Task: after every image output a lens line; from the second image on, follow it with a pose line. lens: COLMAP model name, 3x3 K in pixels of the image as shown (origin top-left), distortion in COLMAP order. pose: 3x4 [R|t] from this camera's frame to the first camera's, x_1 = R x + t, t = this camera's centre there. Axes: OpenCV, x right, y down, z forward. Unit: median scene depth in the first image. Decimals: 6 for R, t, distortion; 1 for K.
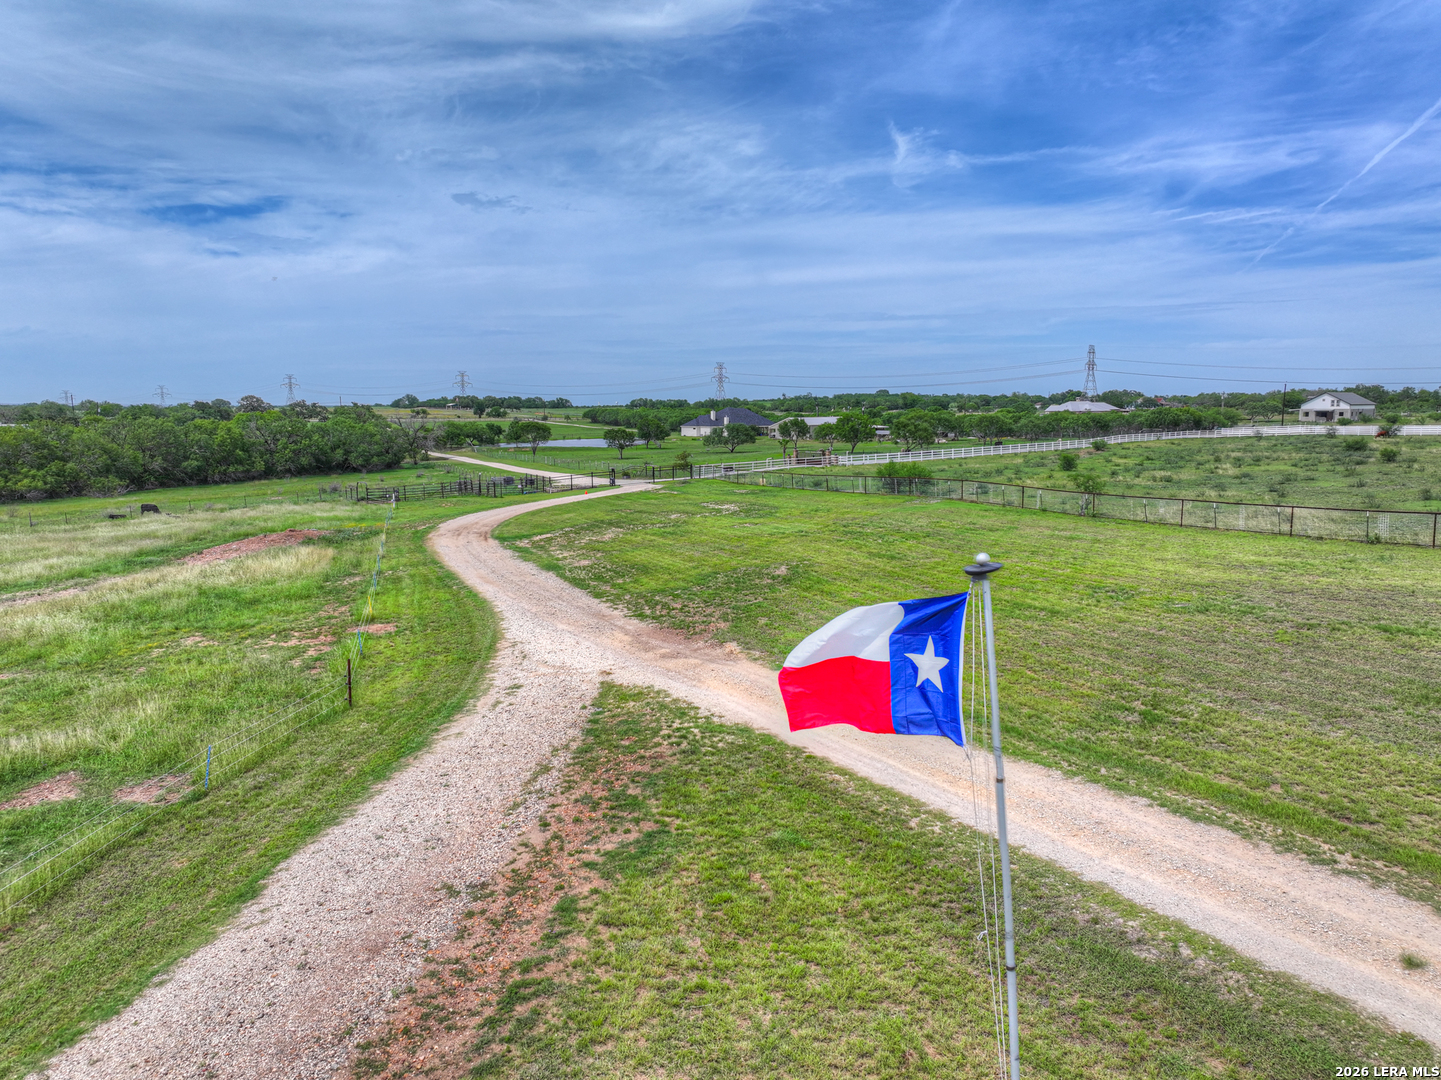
lens RADIAL K [[1001.7, 0, 721.5], [0, 1001.7, 538.1], [0, 0, 1]] dist [0.004132, 0.008713]
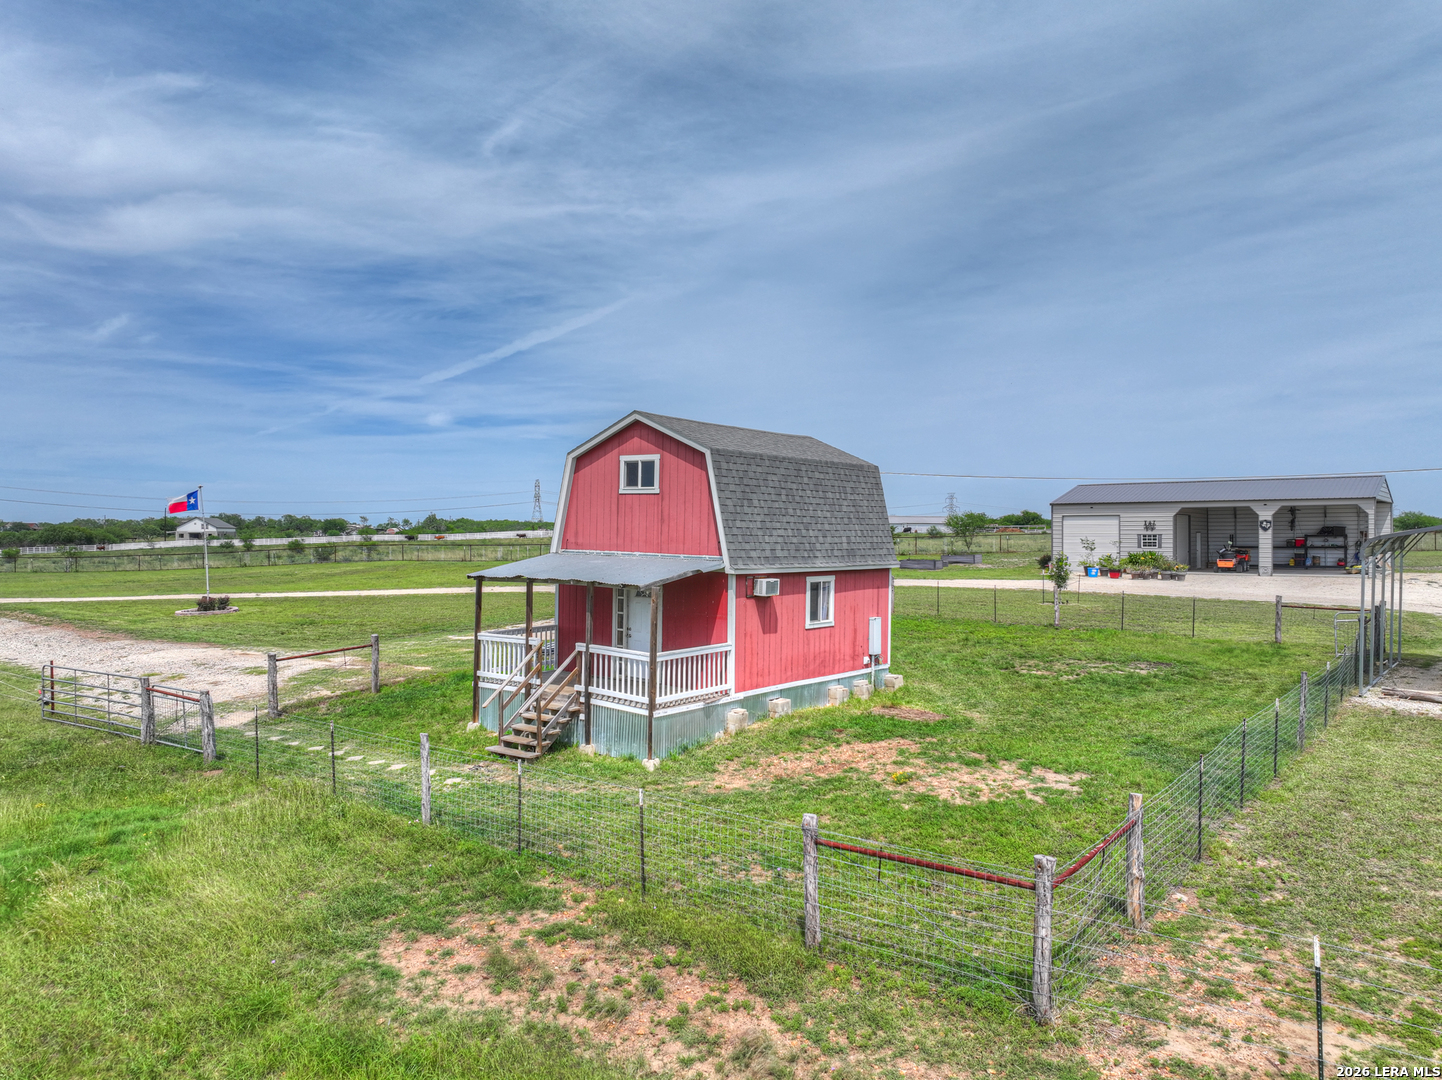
lens RADIAL K [[1002.4, 0, 714.4], [0, 1002.4, 537.3], [0, 0, 1]] dist [0.004132, 0.008713]
pose [[0.524566, 0.003387, 0.851363, -0.086727], [0.108269, 0.991608, -0.070655, 0.028218], [-0.844457, 0.129239, 0.519797, -0.129757]]
